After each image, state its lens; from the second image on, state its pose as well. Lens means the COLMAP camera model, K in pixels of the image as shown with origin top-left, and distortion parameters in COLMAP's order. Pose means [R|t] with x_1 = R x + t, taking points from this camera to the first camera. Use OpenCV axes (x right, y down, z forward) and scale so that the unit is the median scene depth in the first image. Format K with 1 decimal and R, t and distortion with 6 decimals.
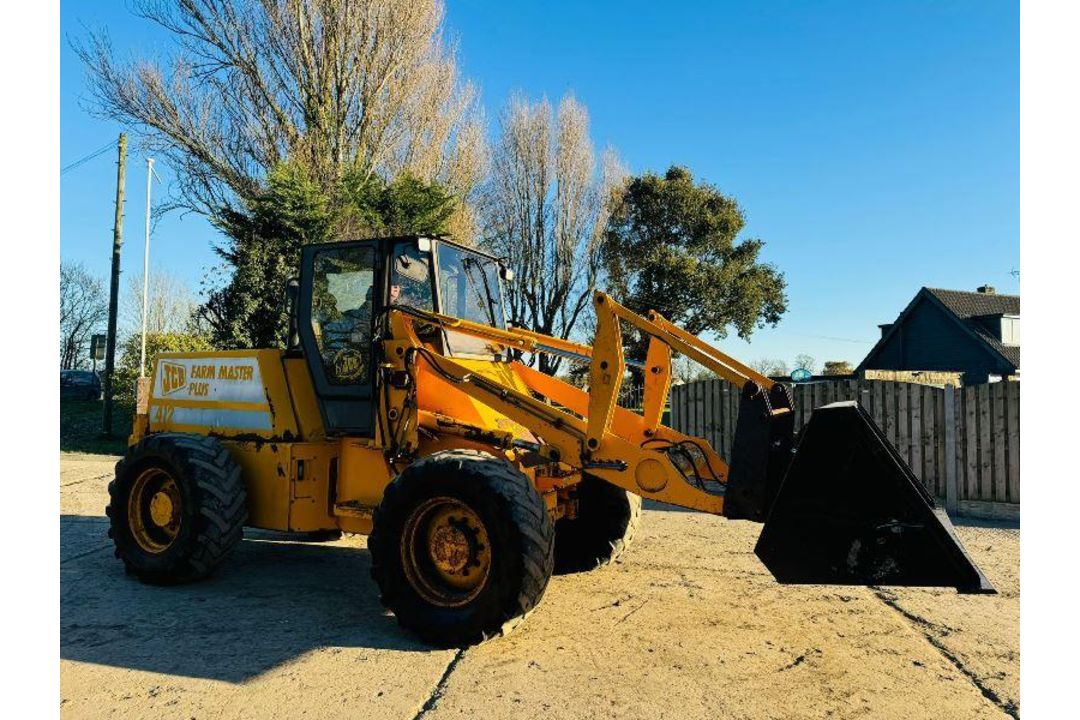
lens RADIAL K [[687.4, 0, 543.0], [0, 687.4, 361.7], [0, 0, 1]] dist [0.043103, -0.047741]
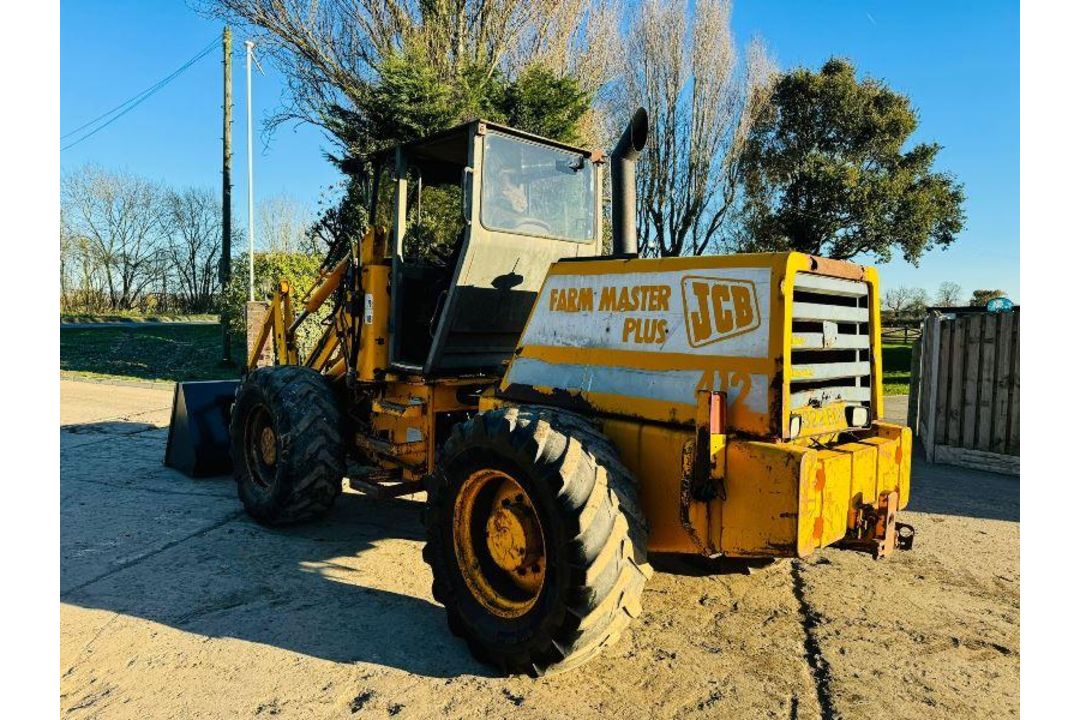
lens RADIAL K [[696.4, 0, 533.5], [0, 696.4, 368.3], [0, 0, 1]] dist [0.029525, -0.033467]
pose [[0.984911, 0.023990, -0.171390, -0.053527], [-0.004458, 0.993533, 0.113452, 0.003572], [0.173004, -0.110976, 0.978649, 0.140957]]
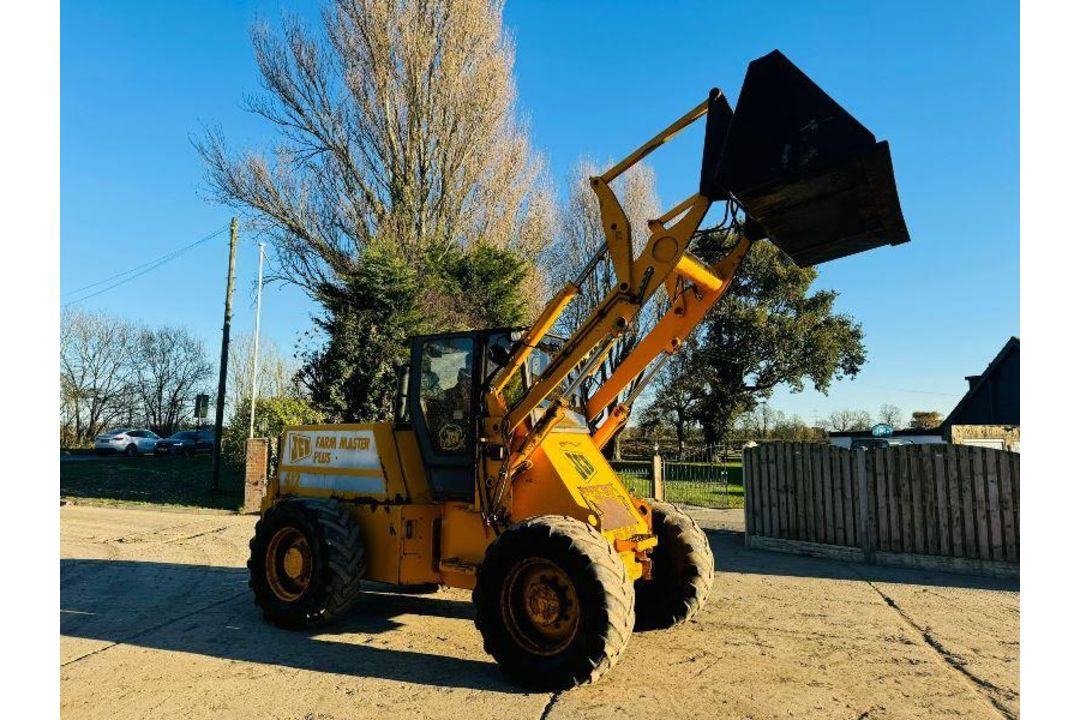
lens RADIAL K [[687.4, 0, 534.7], [0, 687.4, 358.8], [0, 0, 1]] dist [0.043103, -0.047741]
pose [[0.993789, -0.014667, -0.110311, -0.003898], [0.005890, 0.996820, -0.079469, -0.010765], [0.111126, 0.078326, 0.990715, -0.042447]]
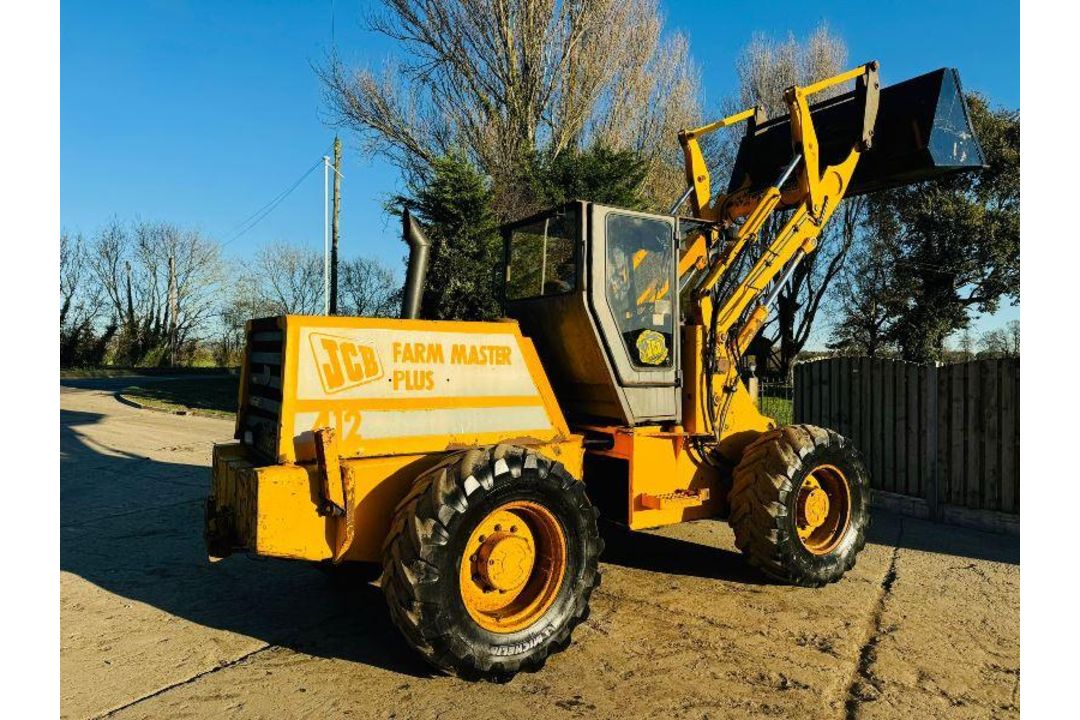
lens RADIAL K [[687.4, 0, 542.0], [0, 687.4, 364.1], [0, 0, 1]] dist [0.043103, -0.047741]
pose [[0.925250, -0.000370, -0.379358, 0.132961], [0.015838, 0.999165, 0.037654, -0.001030], [0.379027, -0.040847, 0.924484, 0.081238]]
